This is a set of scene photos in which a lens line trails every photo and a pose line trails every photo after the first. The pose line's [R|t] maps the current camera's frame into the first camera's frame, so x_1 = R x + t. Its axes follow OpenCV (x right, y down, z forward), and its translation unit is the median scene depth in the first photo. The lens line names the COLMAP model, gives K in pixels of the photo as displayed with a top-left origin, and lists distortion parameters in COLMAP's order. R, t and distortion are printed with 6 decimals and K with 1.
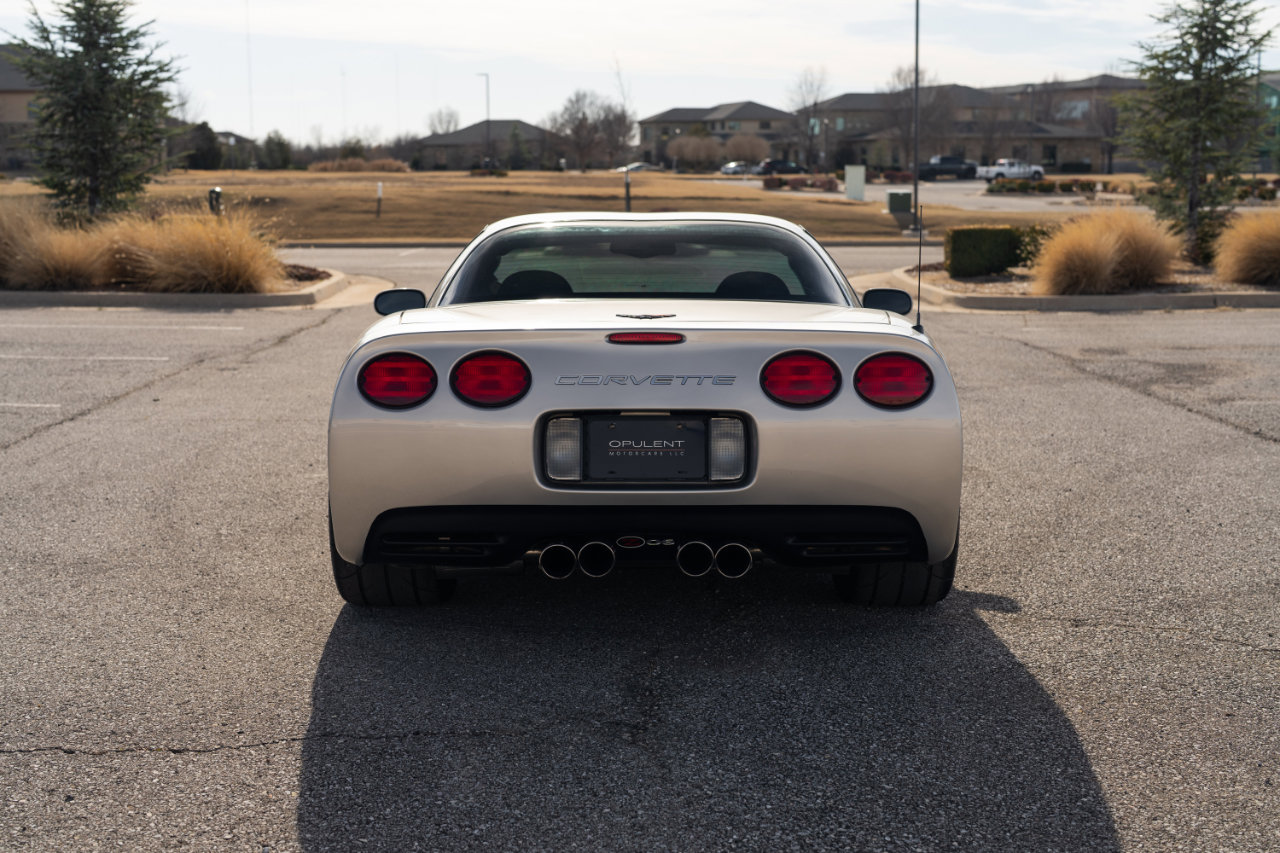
lens RADIAL K [[1761.2, 0, 646.2], [0, 1761.2, 441.2], [0, 0, 1]] dist [-0.007821, 0.097332]
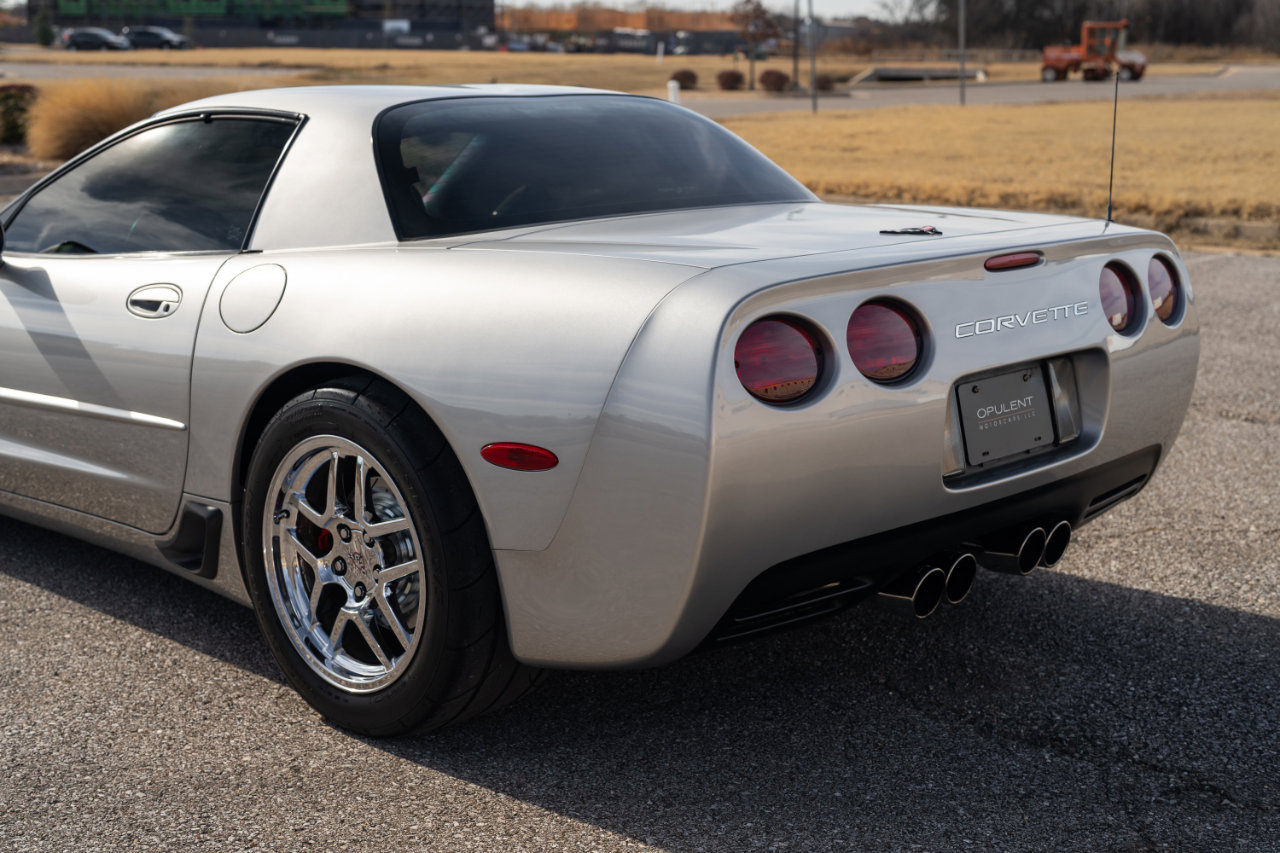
lens RADIAL K [[1765.3, 0, 640.0], [0, 1765.3, 426.5], [0, 0, 1]] dist [-0.014750, 0.099005]
pose [[0.691035, -0.144209, 0.708290, -0.232769], [0.100148, 0.989547, 0.103765, -0.030465], [-0.715850, -0.000771, 0.698254, 0.227616]]
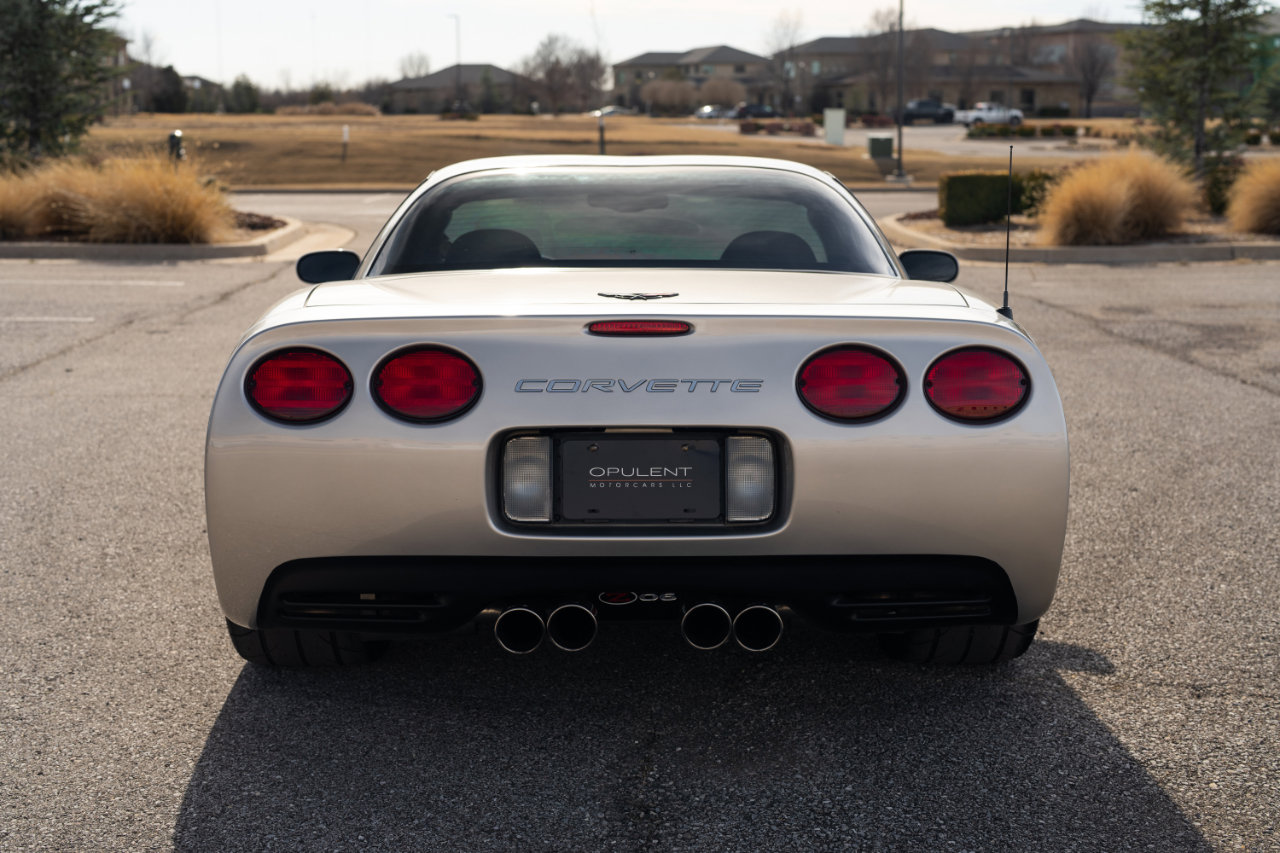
lens RADIAL K [[1765.3, 0, 640.0], [0, 1765.3, 426.5], [0, 0, 1]] dist [-0.014750, 0.099005]
pose [[0.999931, -0.001144, 0.011658, -0.003209], [0.000886, 0.999756, 0.022088, -0.012660], [-0.011680, -0.022076, 0.999688, 0.100919]]
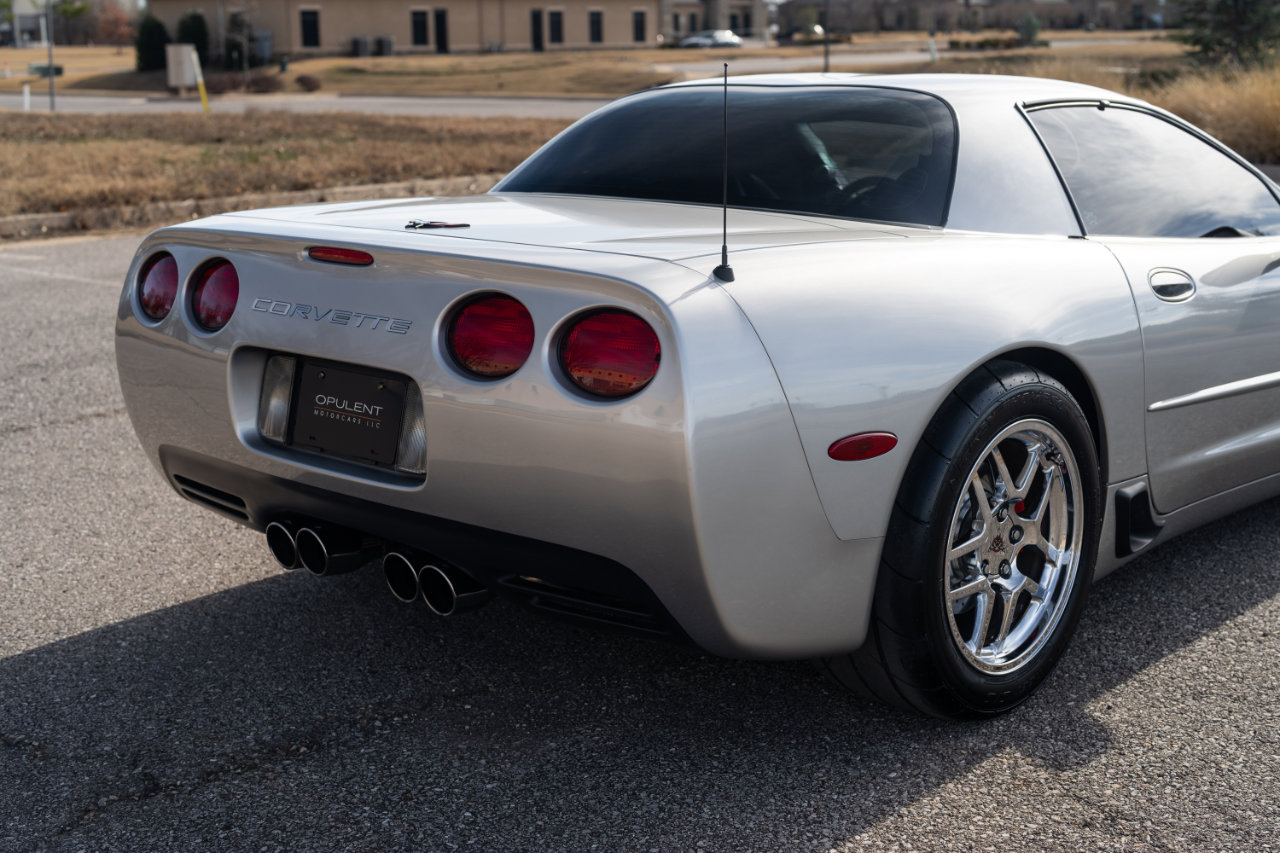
lens RADIAL K [[1765.3, 0, 640.0], [0, 1765.3, 426.5], [0, 0, 1]] dist [-0.014750, 0.099005]
pose [[0.727595, 0.135655, -0.672461, 0.212997], [-0.088649, 0.990627, 0.103921, -0.027979], [0.680255, -0.015999, 0.732801, 0.211438]]
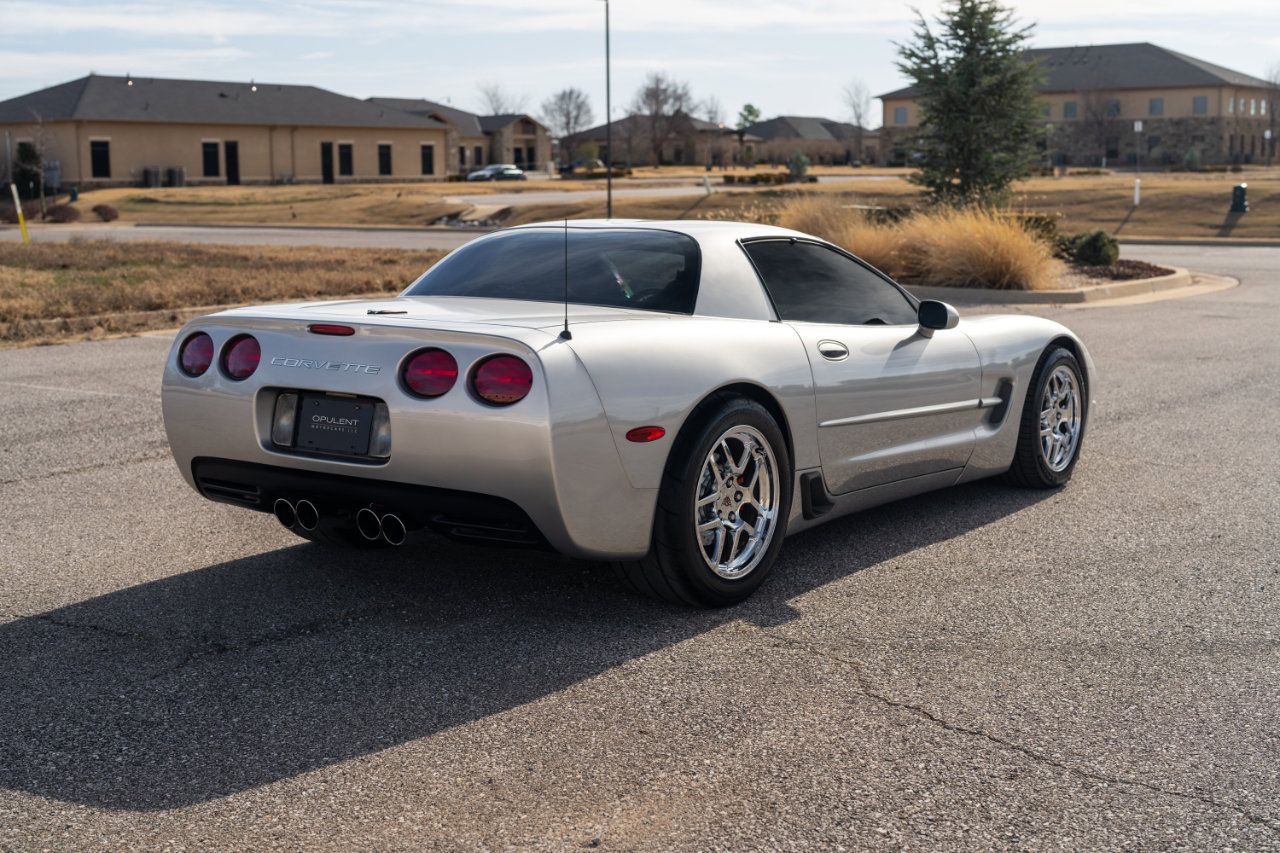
lens RADIAL K [[1765.3, 0, 640.0], [0, 1765.3, 426.5], [0, 0, 1]] dist [-0.014750, 0.099005]
pose [[0.805251, 0.079559, -0.587573, 0.320595], [-0.082495, 0.996352, 0.021852, -0.013832], [0.587168, 0.030876, 0.808876, 0.065866]]
